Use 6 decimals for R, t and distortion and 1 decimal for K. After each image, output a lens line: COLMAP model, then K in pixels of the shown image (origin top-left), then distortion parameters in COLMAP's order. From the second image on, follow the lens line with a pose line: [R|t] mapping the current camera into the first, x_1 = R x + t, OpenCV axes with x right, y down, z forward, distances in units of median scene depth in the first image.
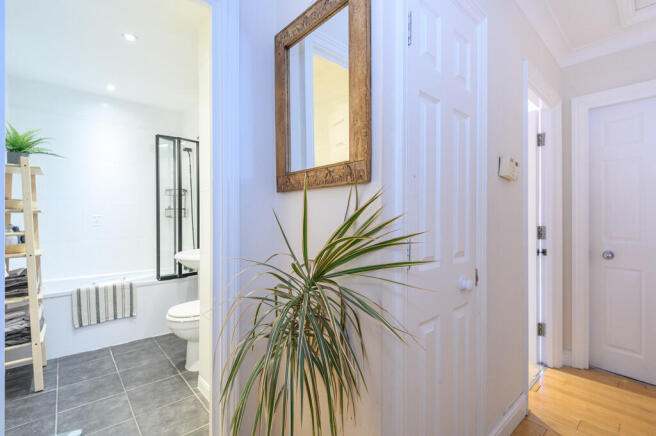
lens RADIAL K [[300.2, 0, 326.5], [0, 300.2, 215.7], [0, 0, 1]] dist [0.013930, 0.000175]
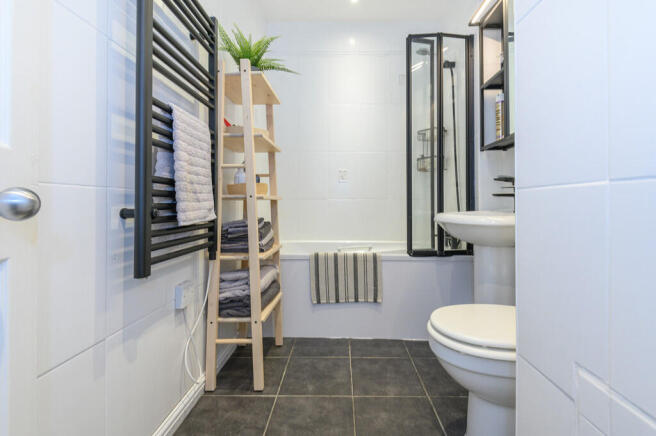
lens RADIAL K [[300.2, 0, 326.5], [0, 300.2, 215.7], [0, 0, 1]] dist [0.013930, 0.000175]
pose [[0.718677, 0.022383, -0.694983, -0.269625], [0.010806, 0.999002, 0.043350, 0.111543], [0.695260, -0.038665, 0.717718, 0.465894]]
